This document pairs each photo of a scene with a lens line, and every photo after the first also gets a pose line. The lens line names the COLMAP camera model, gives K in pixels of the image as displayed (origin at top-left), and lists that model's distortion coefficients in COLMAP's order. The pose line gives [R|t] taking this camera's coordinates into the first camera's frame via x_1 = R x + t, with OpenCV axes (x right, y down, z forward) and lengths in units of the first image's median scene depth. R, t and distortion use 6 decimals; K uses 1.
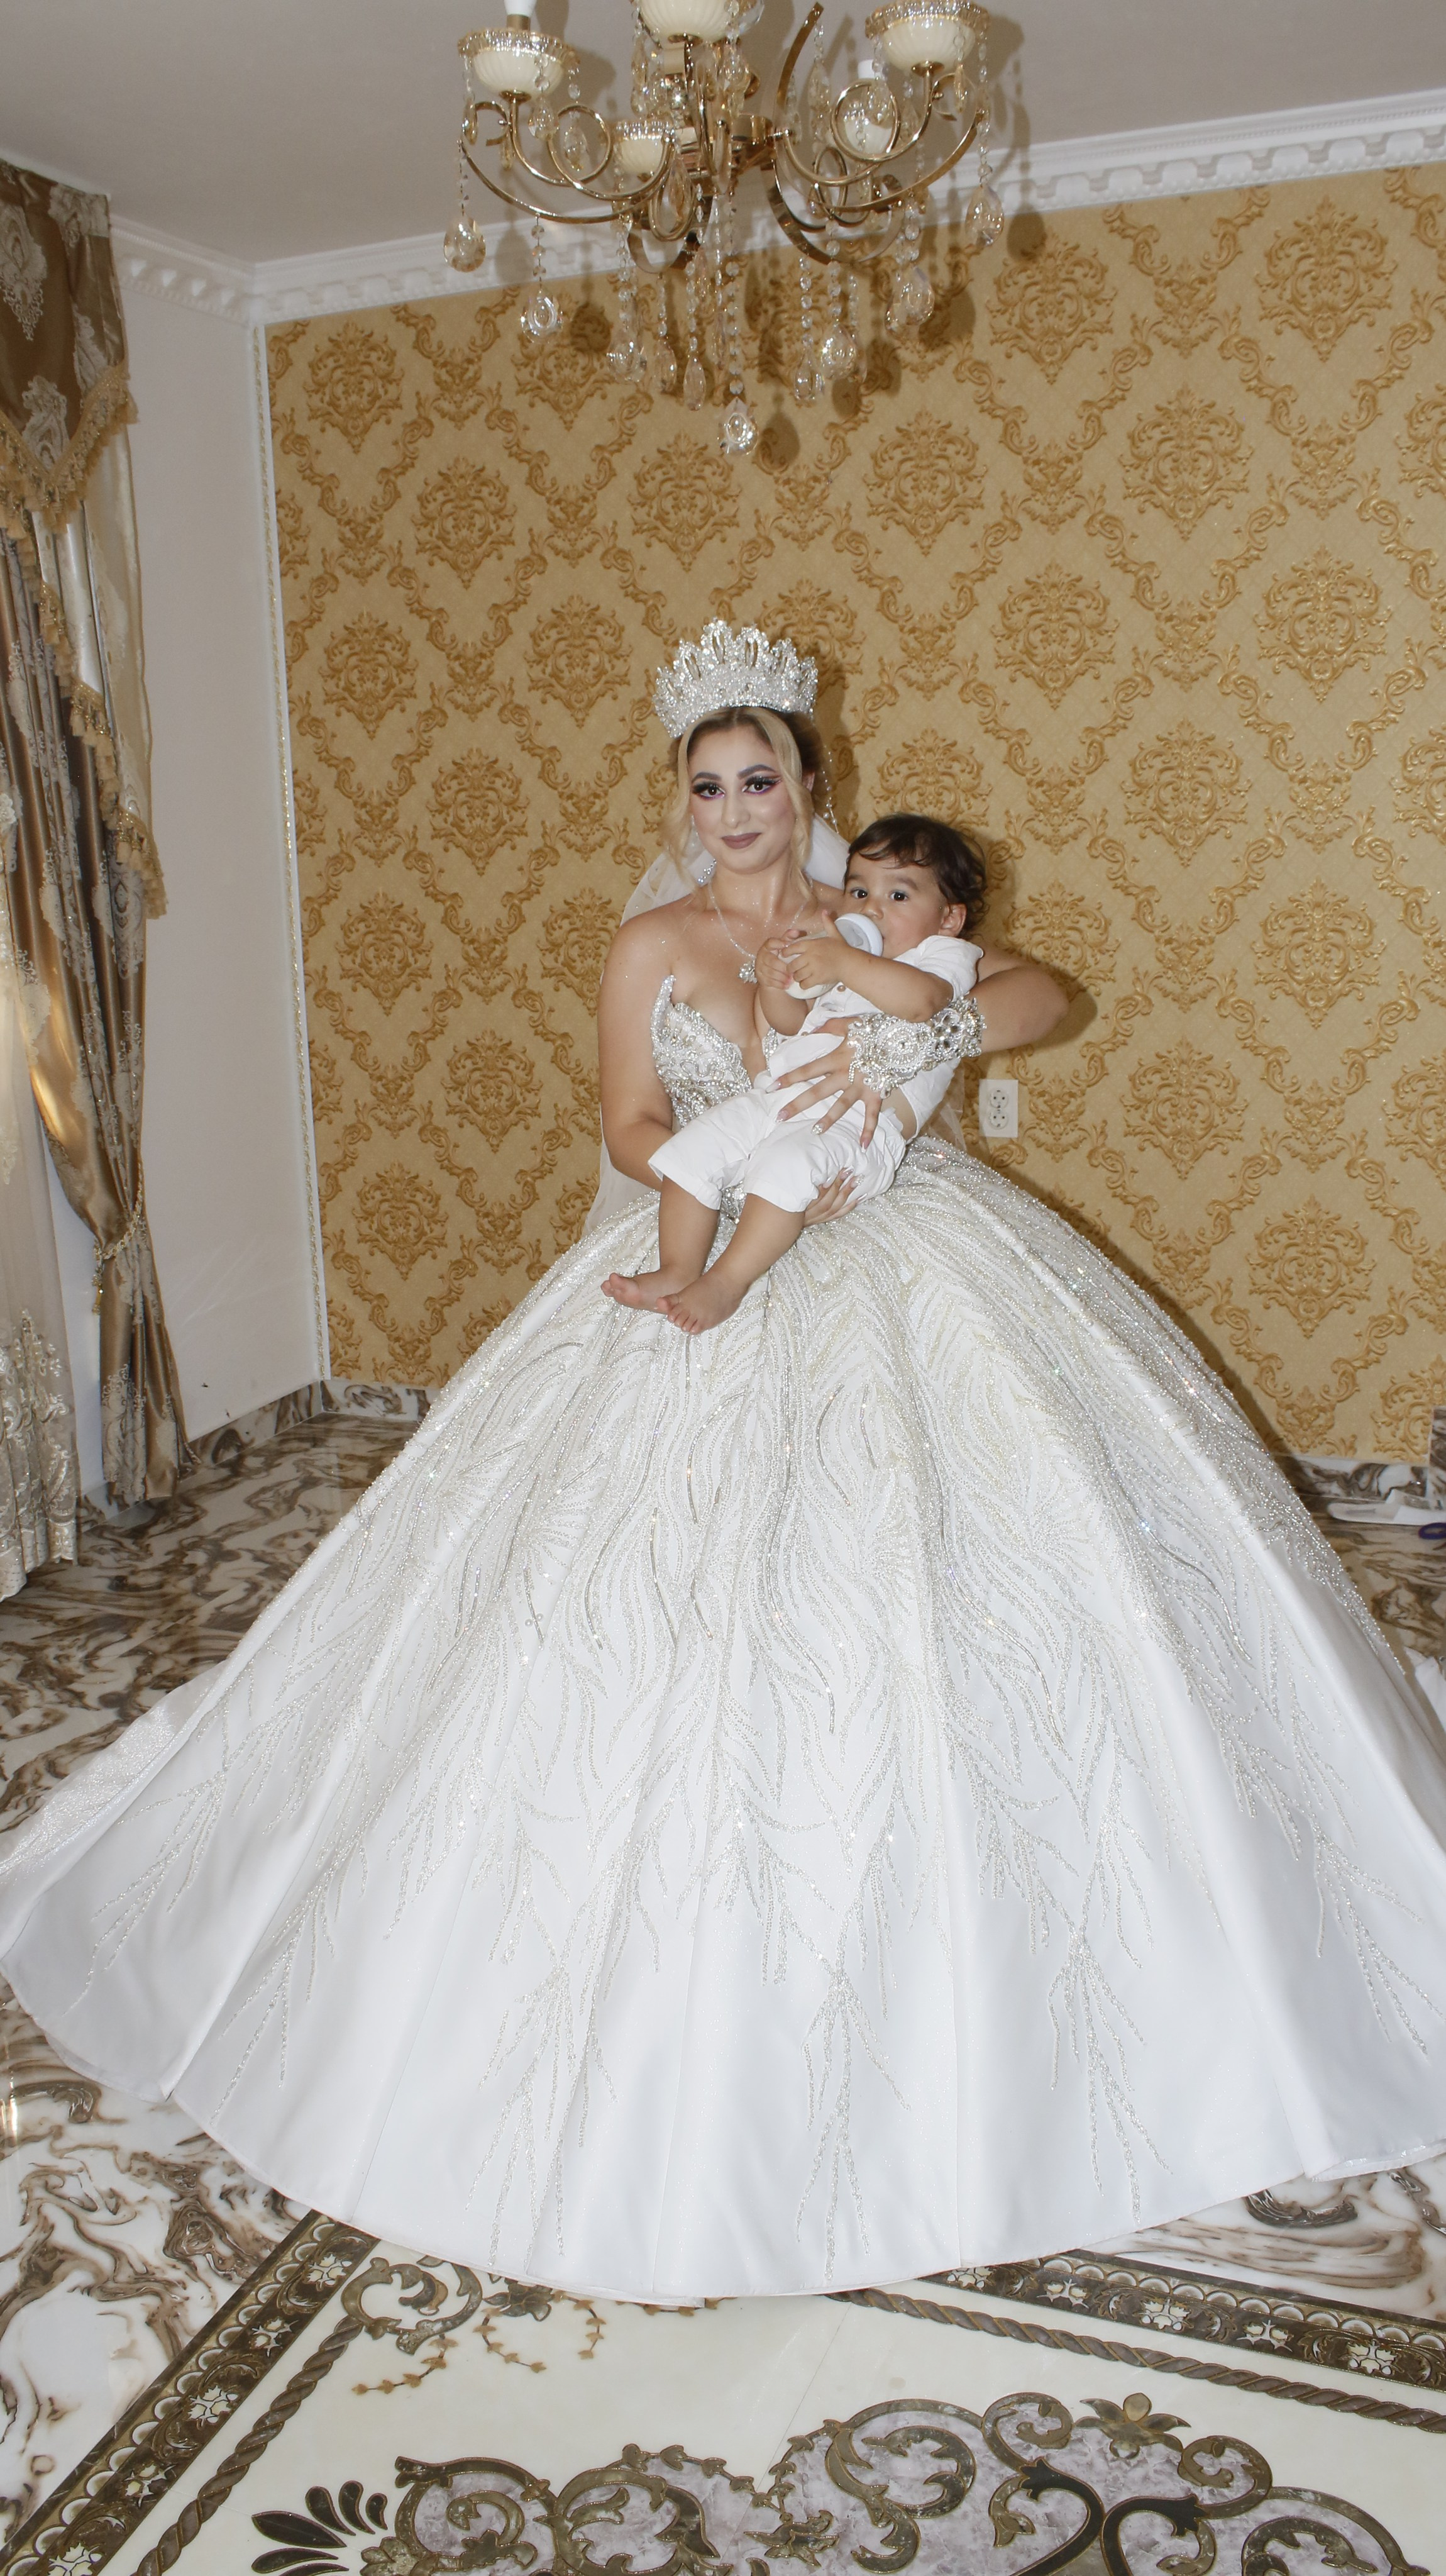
lens RADIAL K [[2155.2, 0, 750.6], [0, 2155.2, 1301.5], [0, 0, 1]] dist [-0.170558, 0.154184]
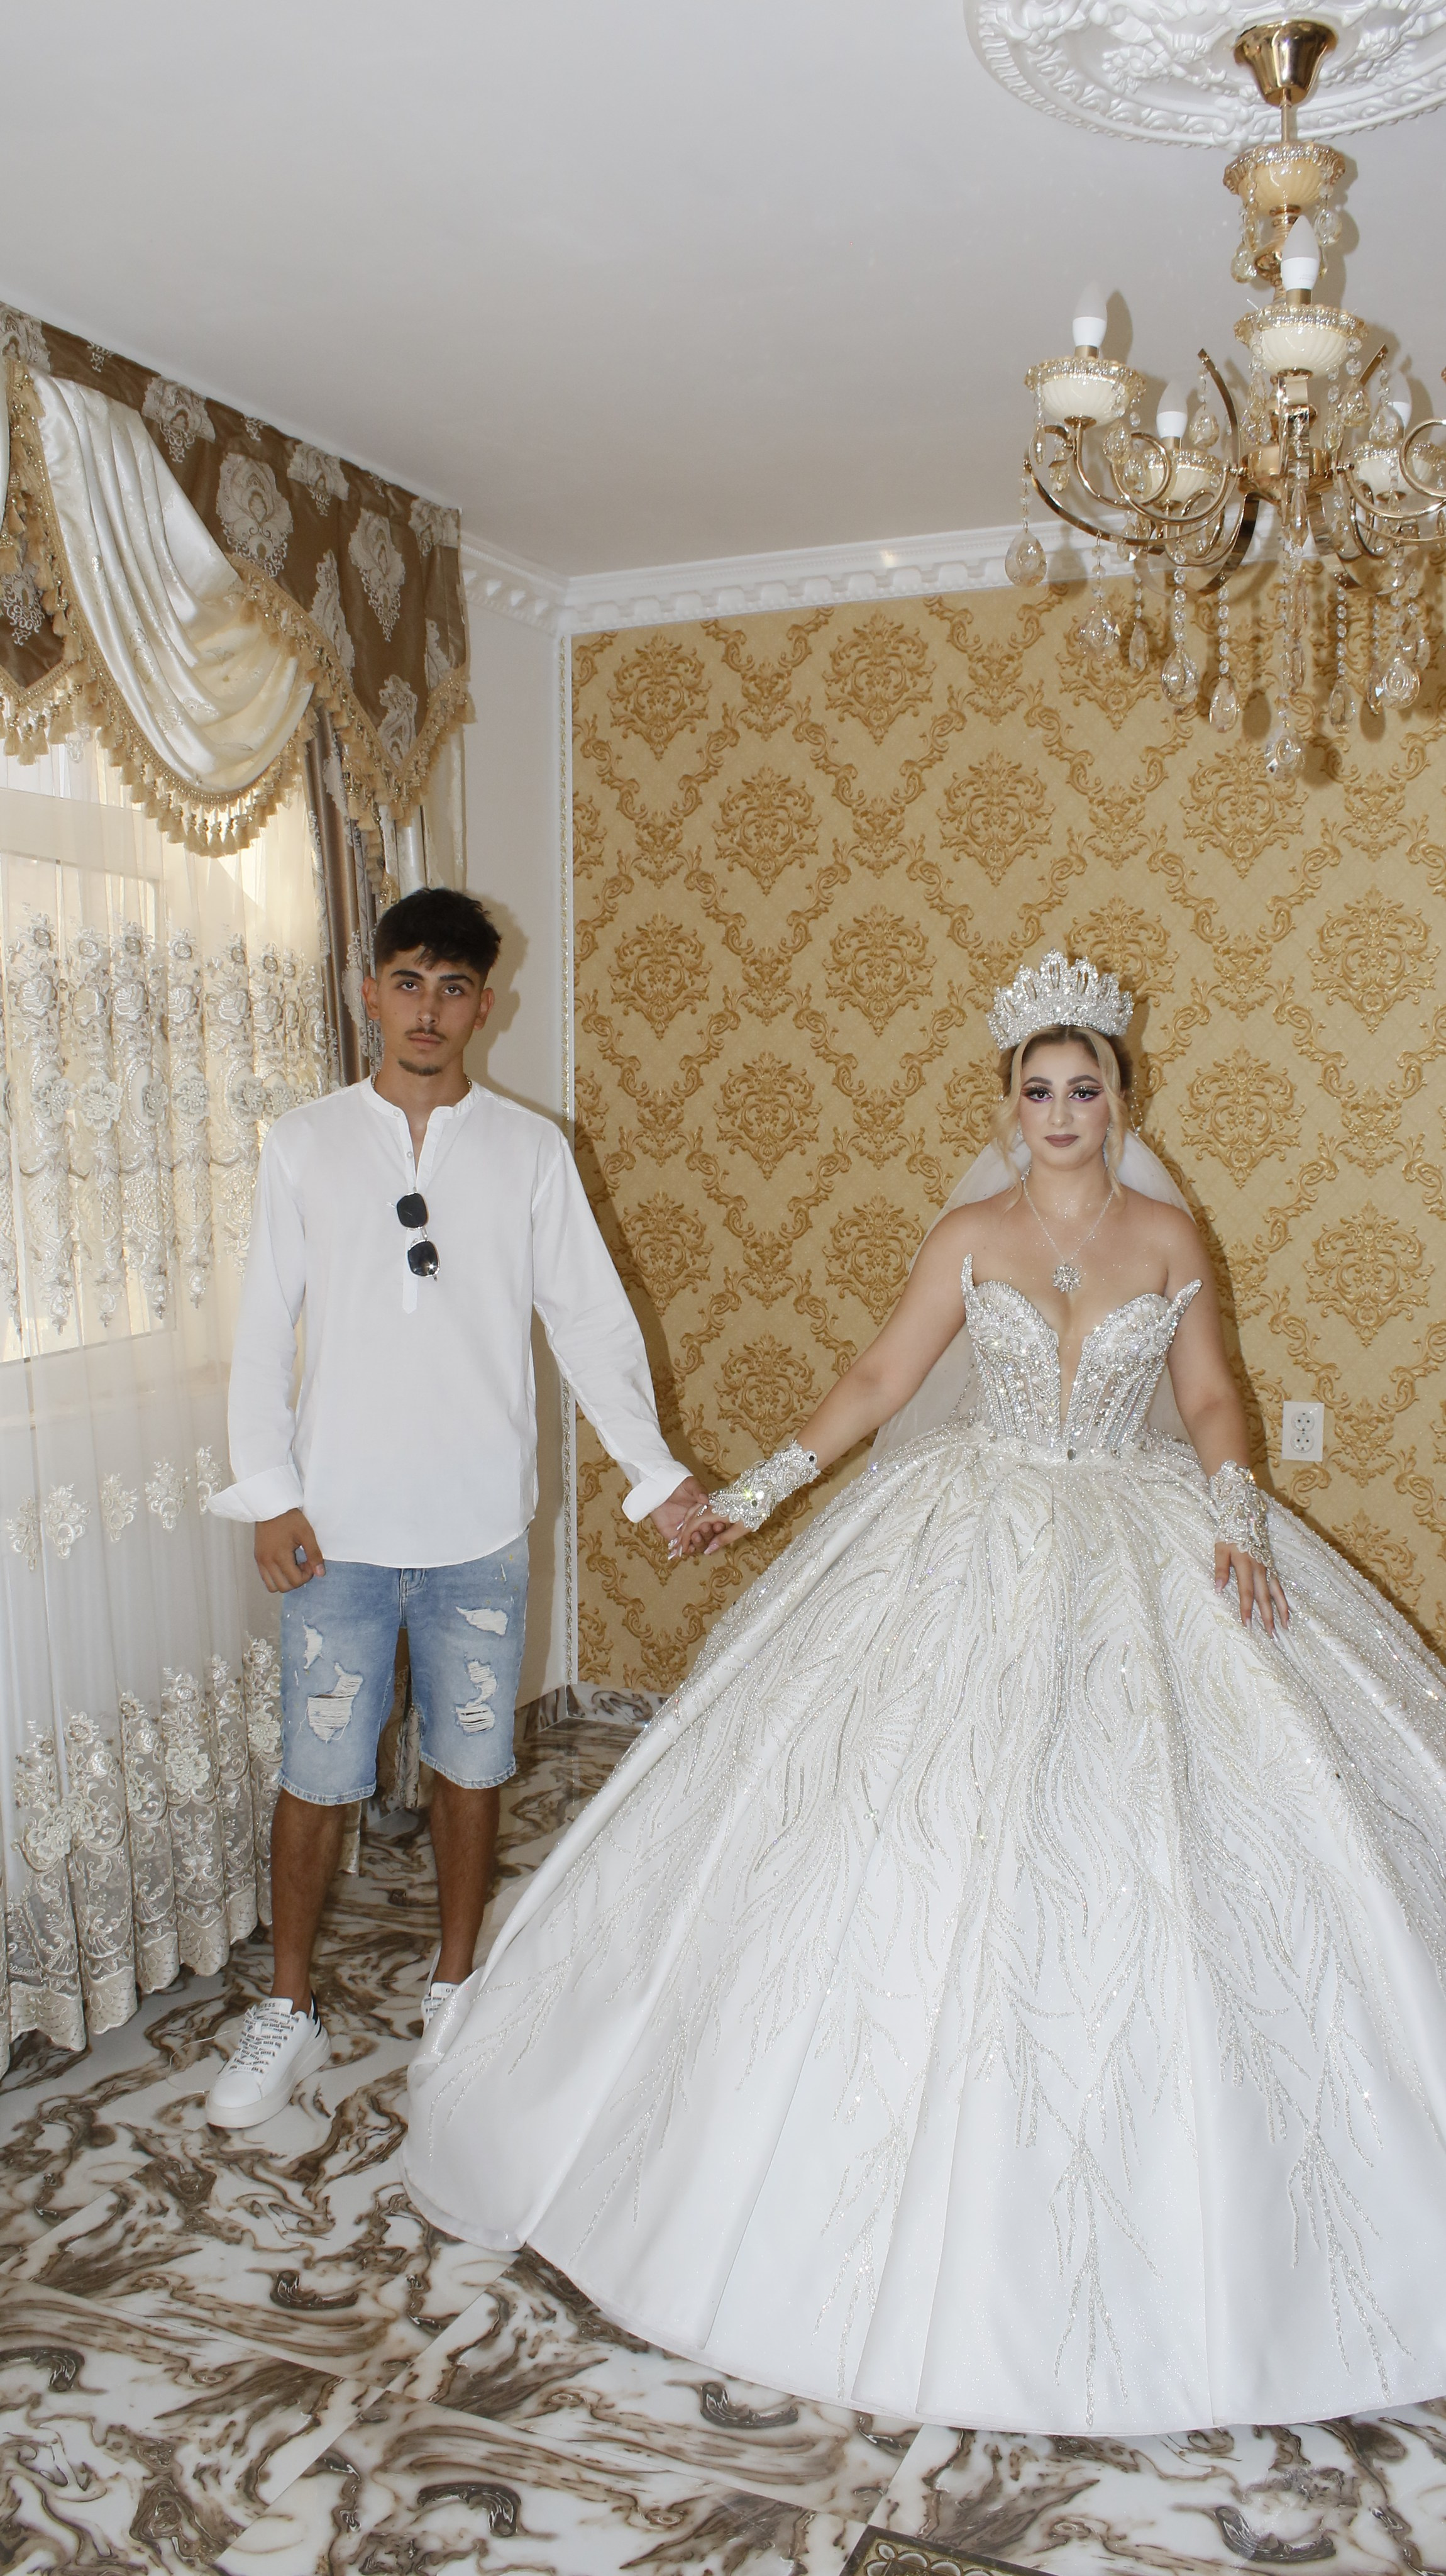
lens RADIAL K [[2126.7, 0, 736.1], [0, 2126.7, 1296.3], [0, 0, 1]] dist [-0.170701, 0.152498]
pose [[0.998986, 0.030110, -0.033476, -0.111298], [-0.034427, 0.989980, -0.136948, -0.010323], [0.029017, 0.137961, 0.990012, 0.030655]]
